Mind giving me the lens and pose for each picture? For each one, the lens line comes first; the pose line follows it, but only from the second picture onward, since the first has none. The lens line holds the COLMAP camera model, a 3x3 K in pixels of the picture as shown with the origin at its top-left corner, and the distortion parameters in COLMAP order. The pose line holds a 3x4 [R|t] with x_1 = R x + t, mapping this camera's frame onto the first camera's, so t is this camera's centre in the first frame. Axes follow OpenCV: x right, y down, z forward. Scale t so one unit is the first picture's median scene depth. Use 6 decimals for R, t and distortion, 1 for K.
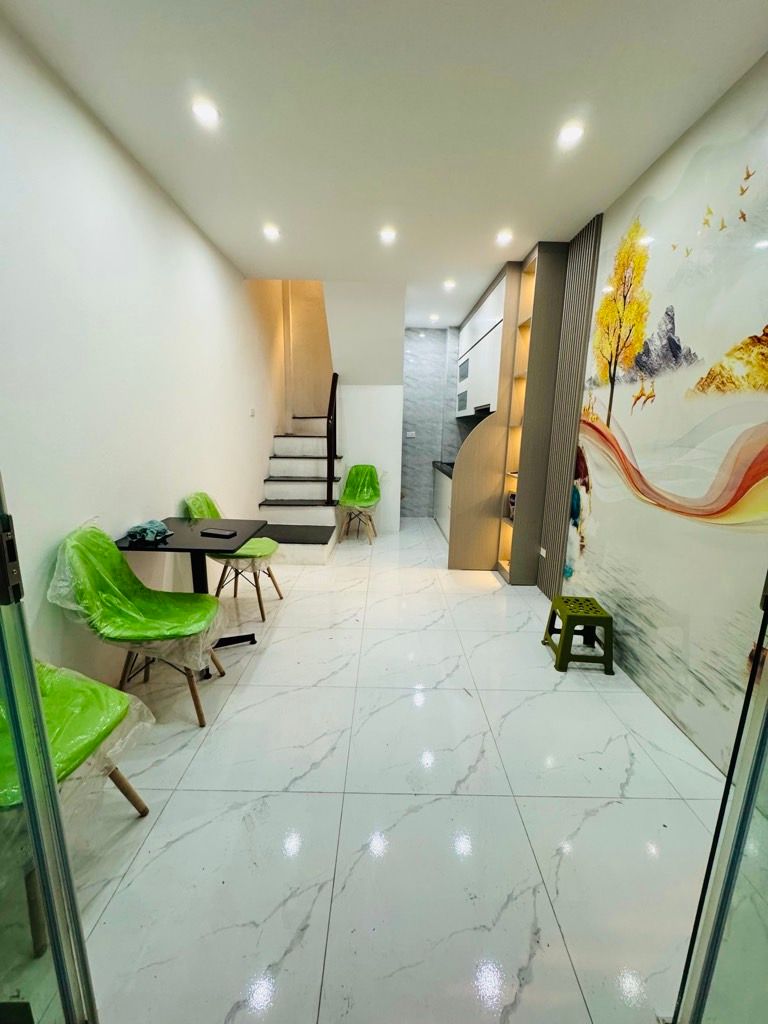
lens RADIAL K [[406.3, 0, 378.3], [0, 406.3, 513.0], [0, 0, 1]] dist [-0.002102, 0.000433]
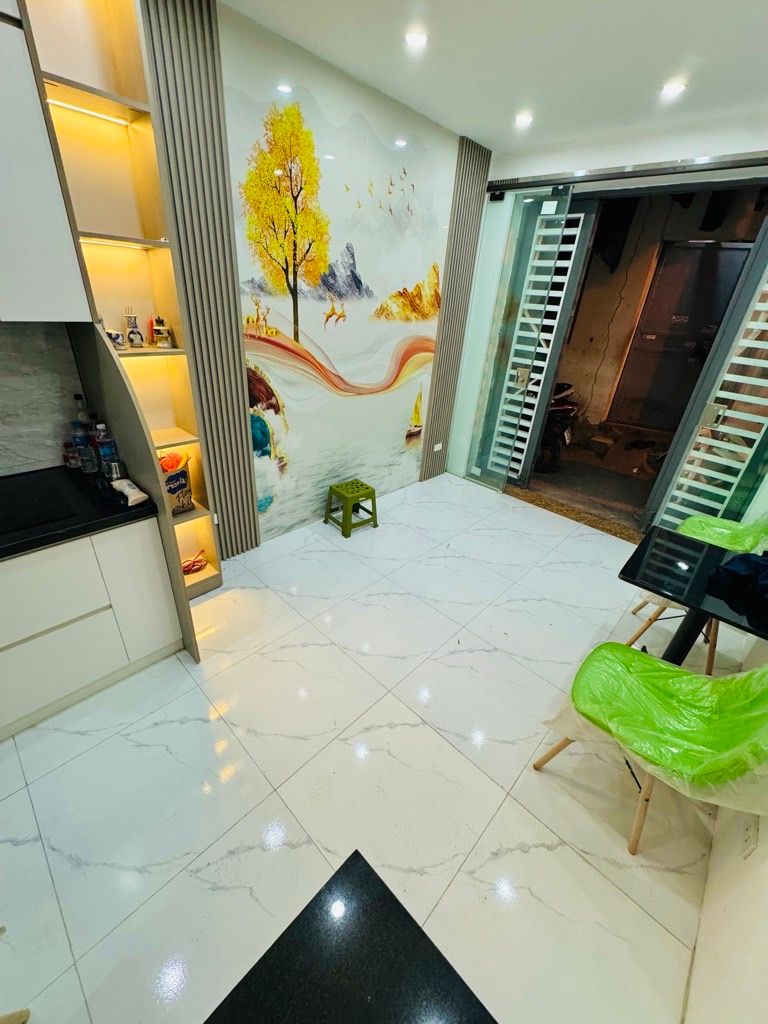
lens RADIAL K [[406.3, 0, 385.3], [0, 406.3, 511.2], [0, 0, 1]] dist [-0.002102, 0.000433]
pose [[-0.734621, -0.378897, 0.562822, -0.384890], [0.056034, 0.792822, 0.606872, -0.552779], [-0.676160, 0.477358, -0.561192, 1.865041]]
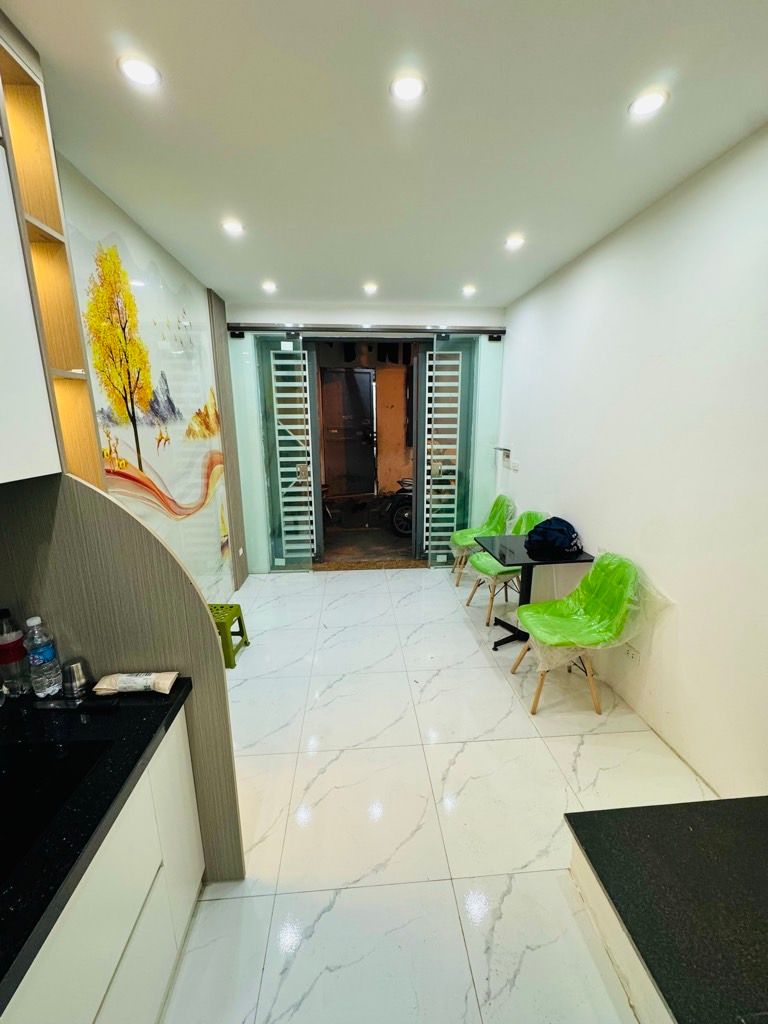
lens RADIAL K [[406.3, 0, 382.7], [0, 406.3, 512.7], [0, 0, 1]] dist [-0.002102, 0.000433]
pose [[-0.995734, 0.011576, -0.091541, 0.133955], [-0.027893, 0.907919, 0.418216, -0.594954], [0.087954, 0.418986, -0.903723, 2.175675]]
